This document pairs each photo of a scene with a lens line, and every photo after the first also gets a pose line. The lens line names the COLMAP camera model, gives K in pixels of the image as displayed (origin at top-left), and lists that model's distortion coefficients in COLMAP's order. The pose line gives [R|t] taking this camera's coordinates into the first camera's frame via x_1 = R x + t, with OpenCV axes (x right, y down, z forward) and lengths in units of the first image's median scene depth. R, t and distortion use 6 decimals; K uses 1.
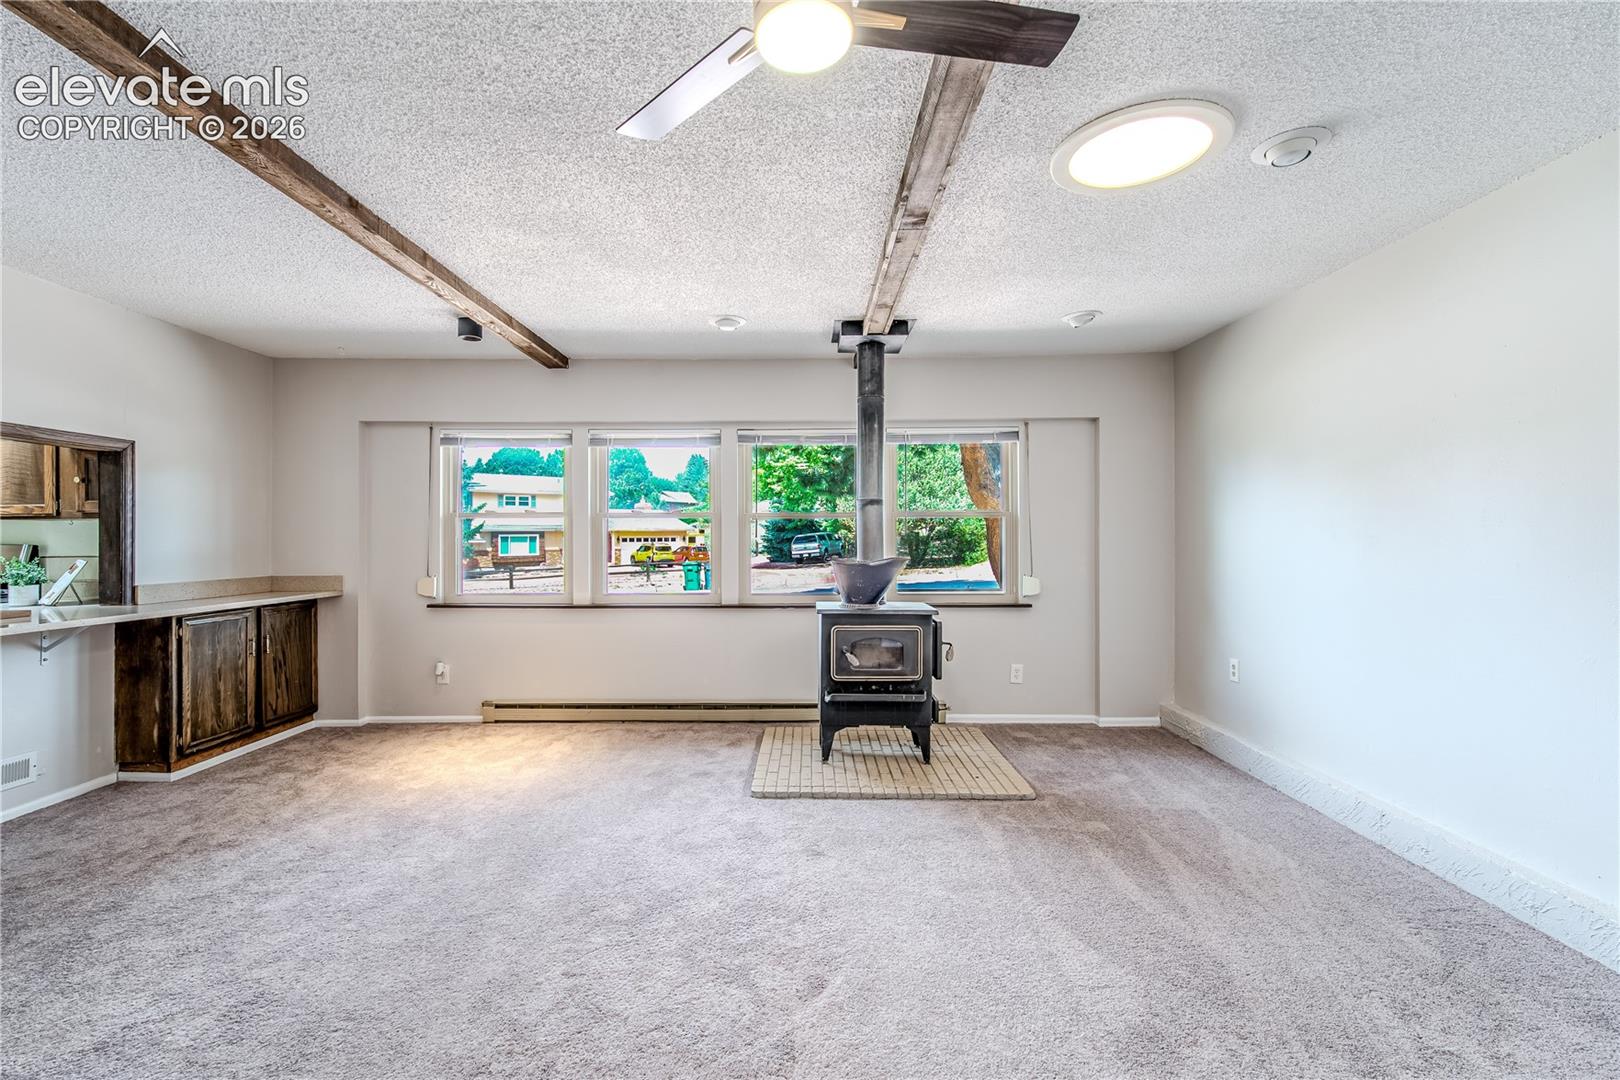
lens RADIAL K [[711.6, 0, 807.8], [0, 711.6, 552.3], [0, 0, 1]] dist [0.019237, -0.000329]
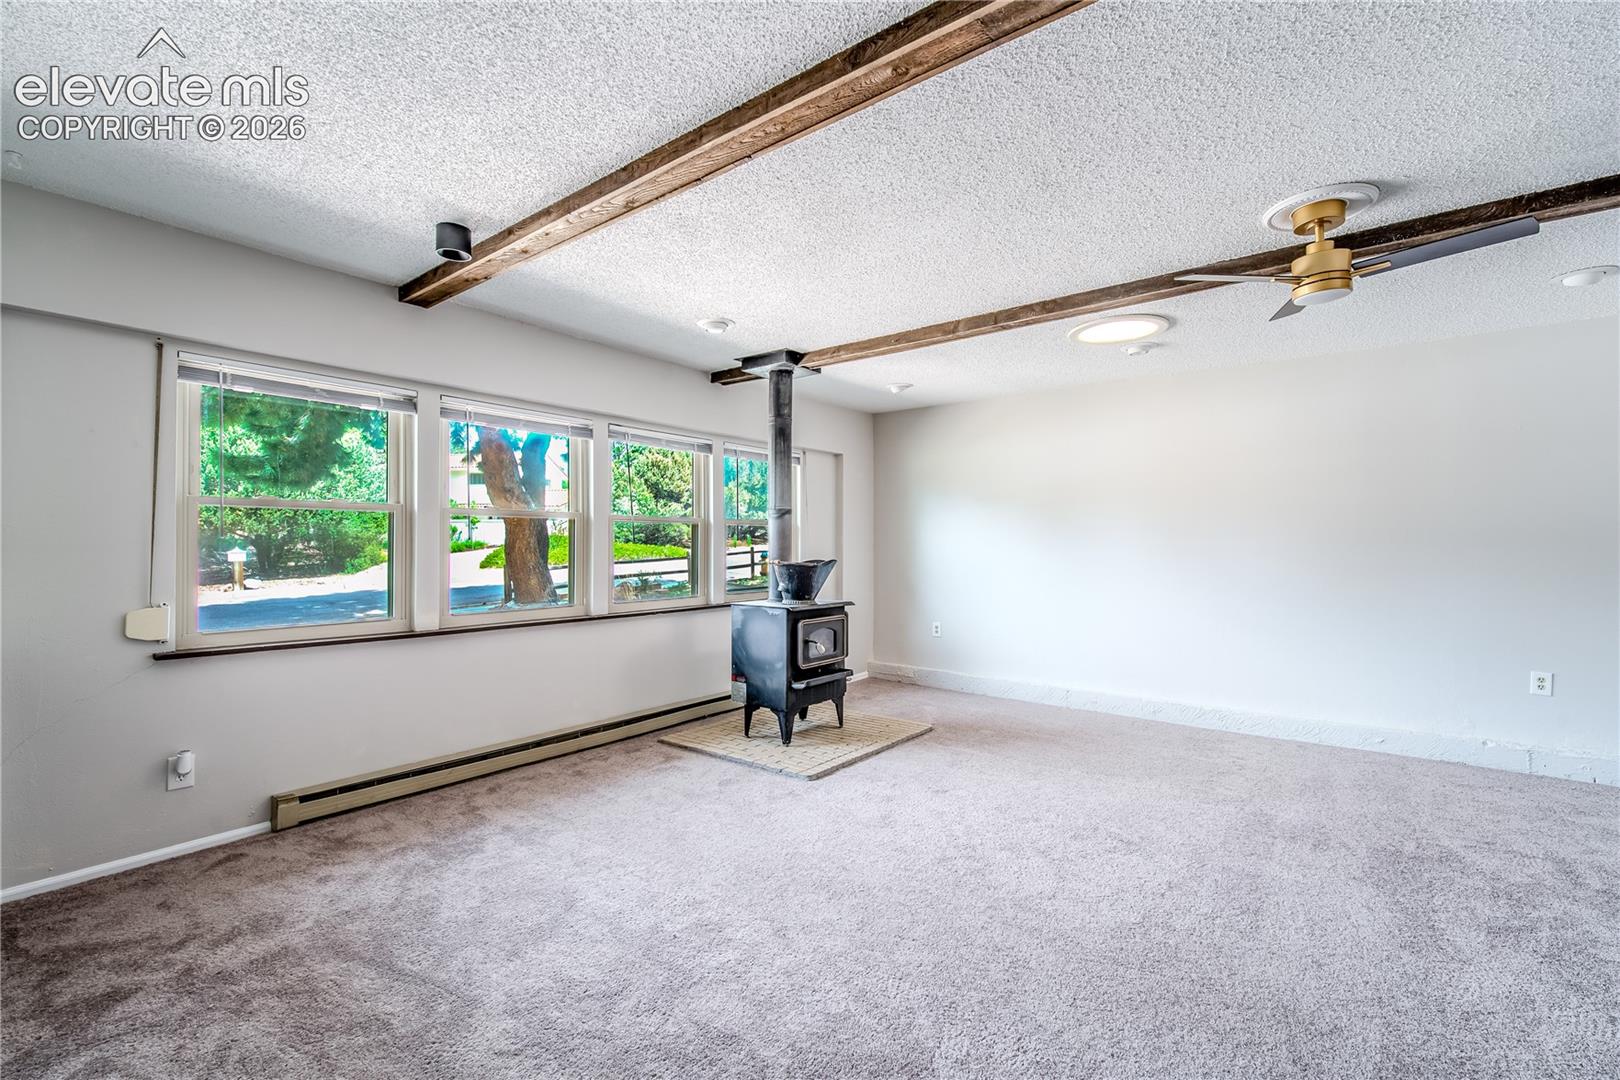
lens RADIAL K [[704.5, 0, 805.6], [0, 704.5, 548.0], [0, 0, 1]] dist [0.029579, -0.000210]
pose [[0.613730, 0.000975, 0.789515, -0.706752], [0.008731, 0.999930, -0.008022, -0.002814], [-0.789468, 0.011817, 0.613679, 0.257116]]
